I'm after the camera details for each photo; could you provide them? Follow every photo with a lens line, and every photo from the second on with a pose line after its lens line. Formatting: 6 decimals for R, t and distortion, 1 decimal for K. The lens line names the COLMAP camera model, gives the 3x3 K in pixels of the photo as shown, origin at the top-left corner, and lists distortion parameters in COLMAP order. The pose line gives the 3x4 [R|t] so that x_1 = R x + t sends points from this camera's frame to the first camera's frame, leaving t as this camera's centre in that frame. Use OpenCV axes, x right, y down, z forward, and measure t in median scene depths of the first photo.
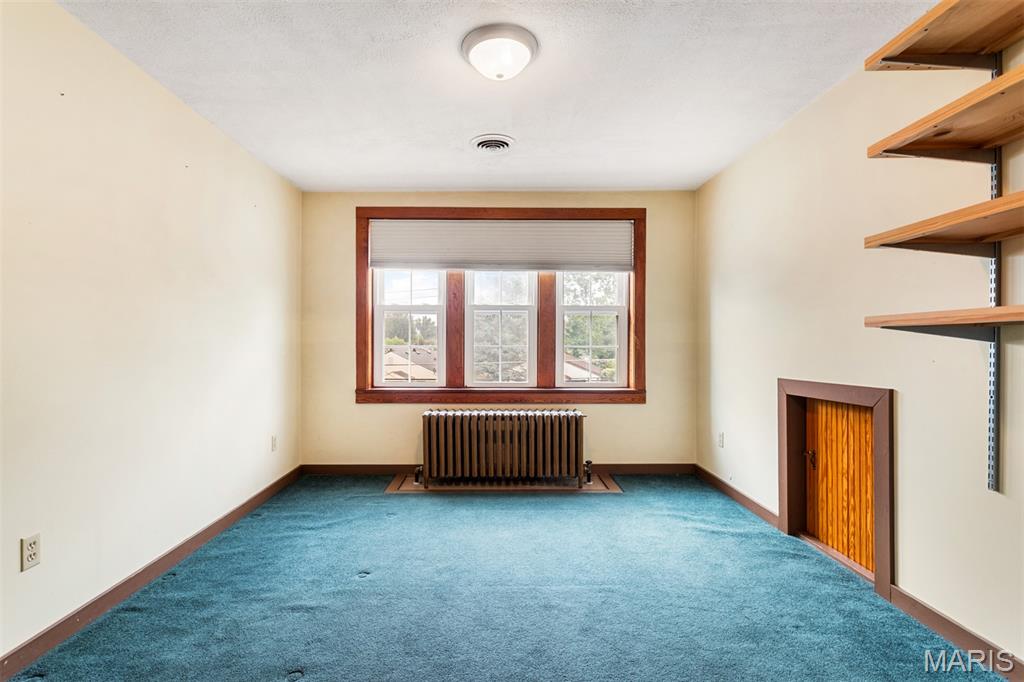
lens RADIAL K [[493.3, 0, 505.5], [0, 493.3, 323.1], [0, 0, 1]] dist [0.001900, 0.003281]
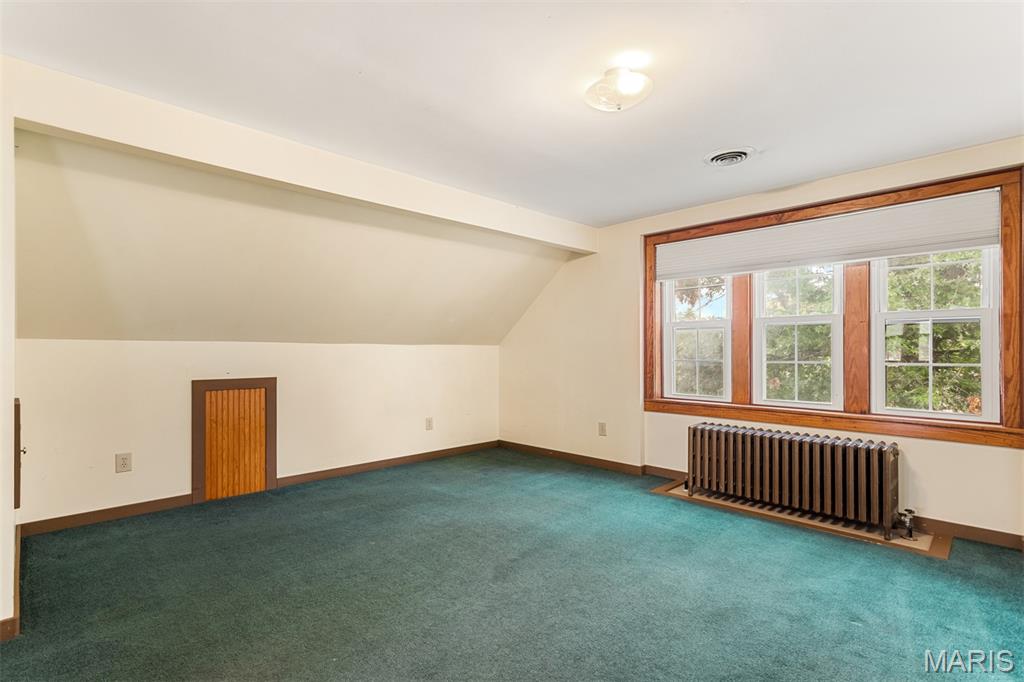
lens RADIAL K [[493.3, 0, 510.7], [0, 493.3, 347.5], [0, 0, 1]] dist [0.001900, 0.003281]
pose [[0.694820, -0.004532, -0.719169, 0.289641], [0.017831, 0.999781, 0.010927, 0.000660], [0.718962, -0.020415, 0.694749, 0.002394]]
